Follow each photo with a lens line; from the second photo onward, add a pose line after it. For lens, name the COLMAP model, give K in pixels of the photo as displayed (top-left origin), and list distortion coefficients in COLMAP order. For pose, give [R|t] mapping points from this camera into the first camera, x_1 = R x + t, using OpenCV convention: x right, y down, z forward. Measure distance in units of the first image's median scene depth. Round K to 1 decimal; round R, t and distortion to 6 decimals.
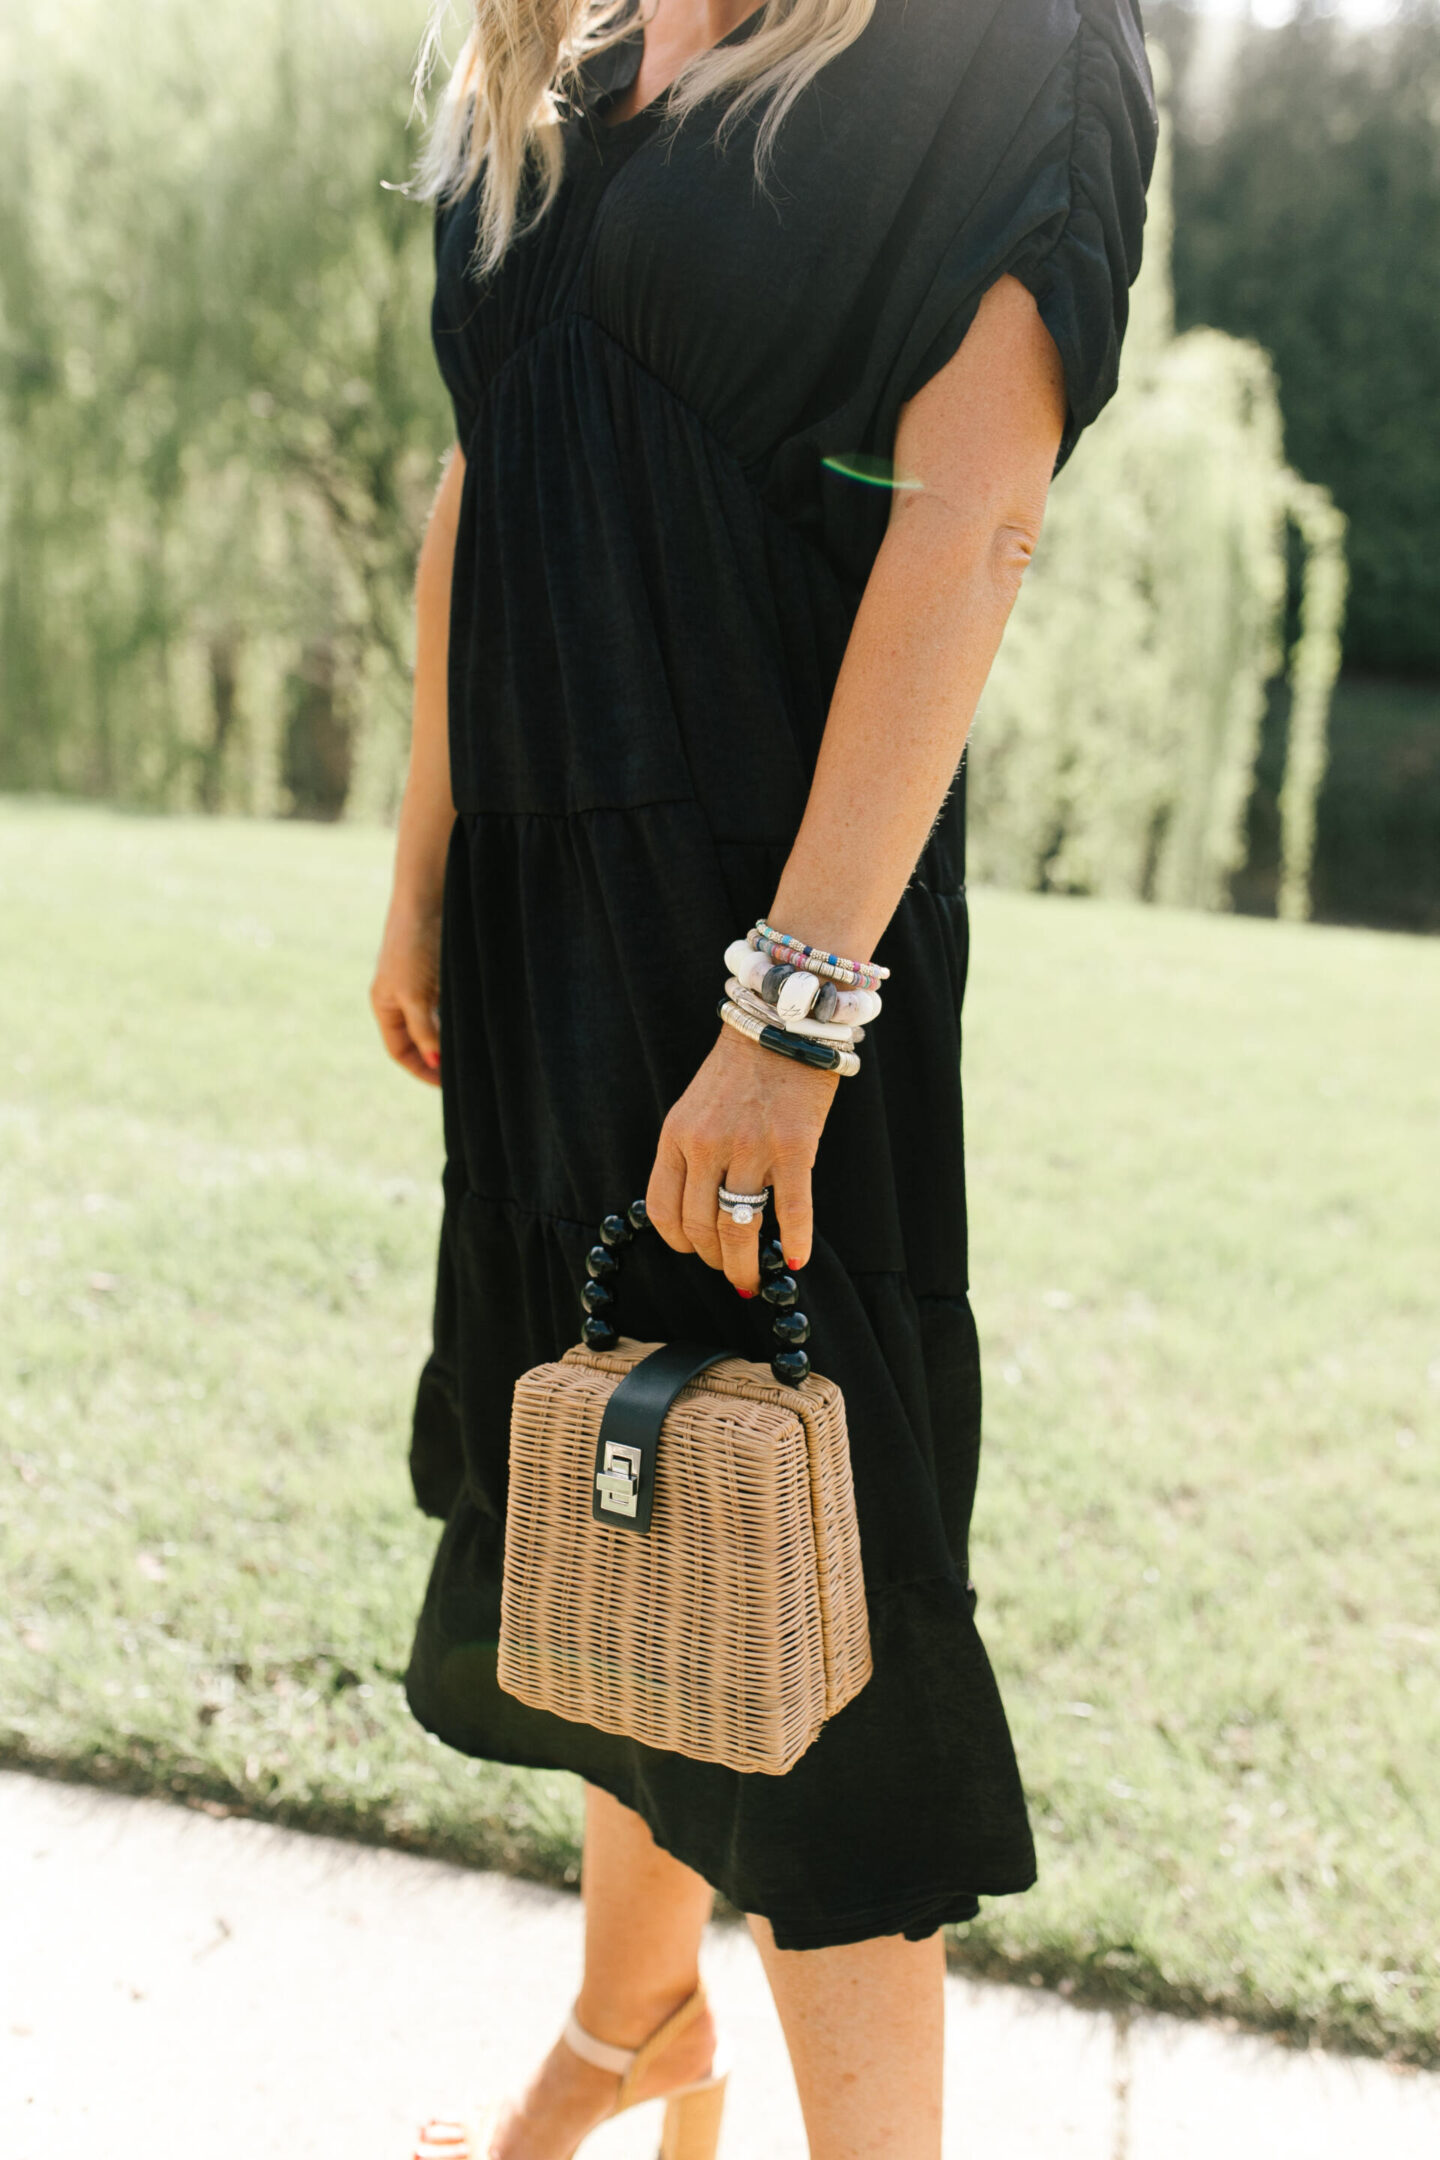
lens RADIAL K [[2177.7, 0, 712.4], [0, 2177.7, 1043.8], [0, 0, 1]] dist [-0.008813, 0.055500]
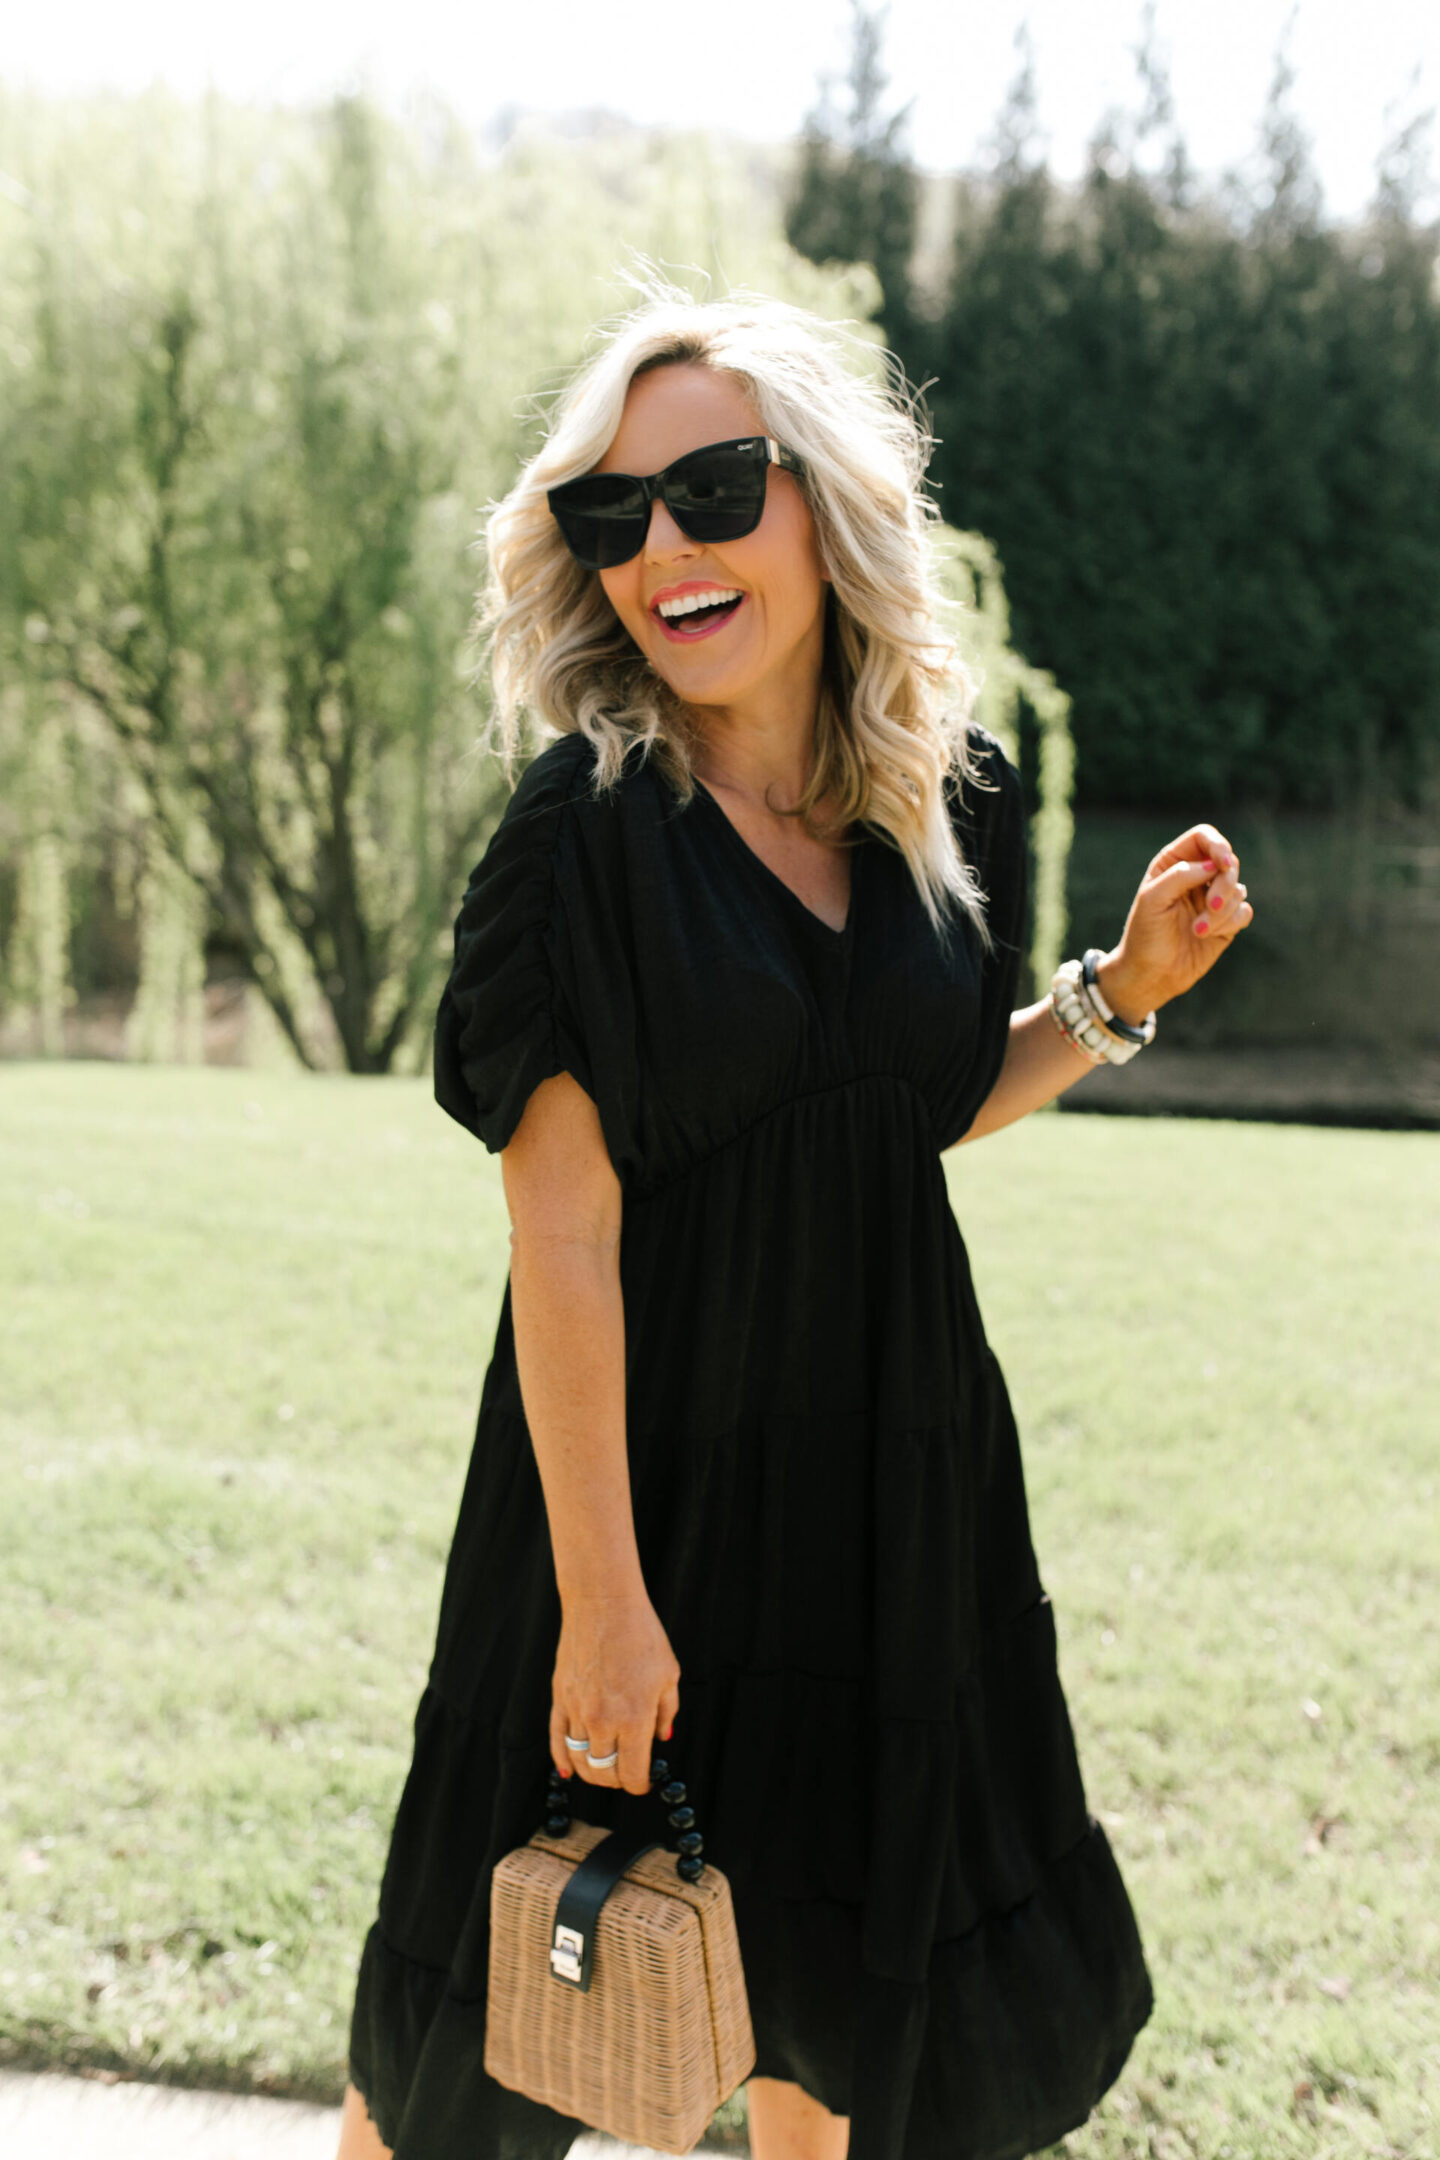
lens RADIAL K [[2177.7, 0, 712.4], [0, 2177.7, 1043.8], [0, 0, 1]] dist [-0.008813, 0.055500]
pose [[0.994043, -0.056105, 0.093434, 0.015670], [0.061585, 0.996483, -0.056829, -0.097367], [-0.089917, 0.062244, 0.994002, -0.196422]]
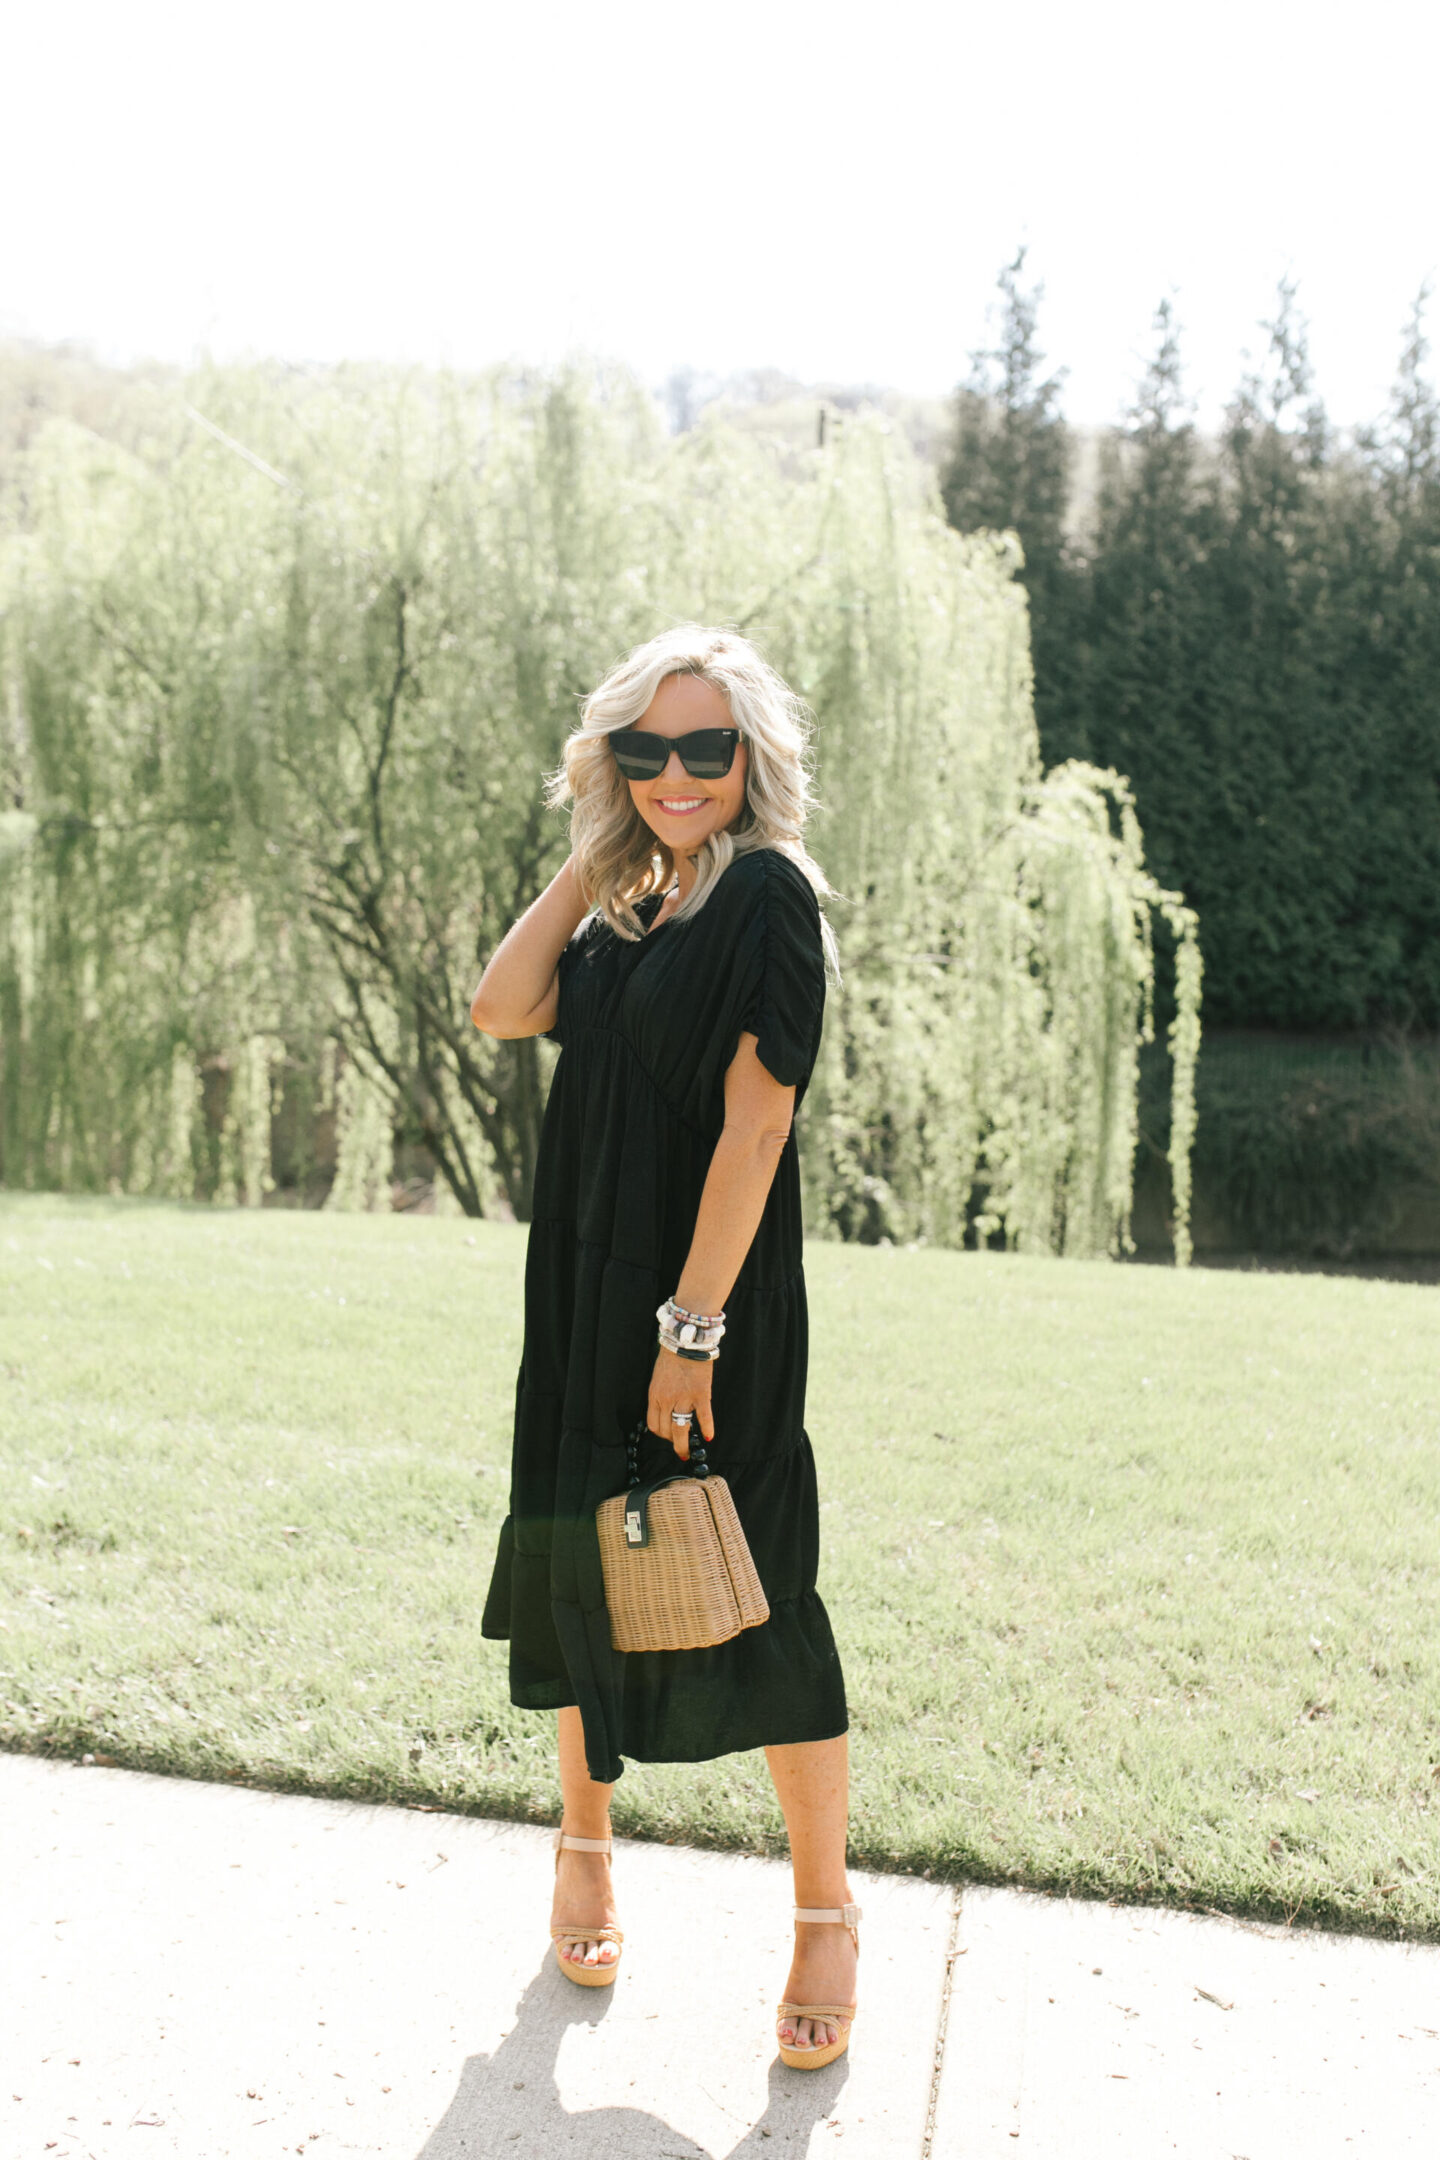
lens RADIAL K [[2177.7, 0, 712.4], [0, 2177.7, 1043.8], [0, 0, 1]] dist [-0.008813, 0.055500]
pose [[0.999037, -0.034401, 0.027220, -0.025823], [0.038423, 0.985617, -0.164571, 0.045309], [-0.021167, 0.165459, 0.985990, -0.630696]]
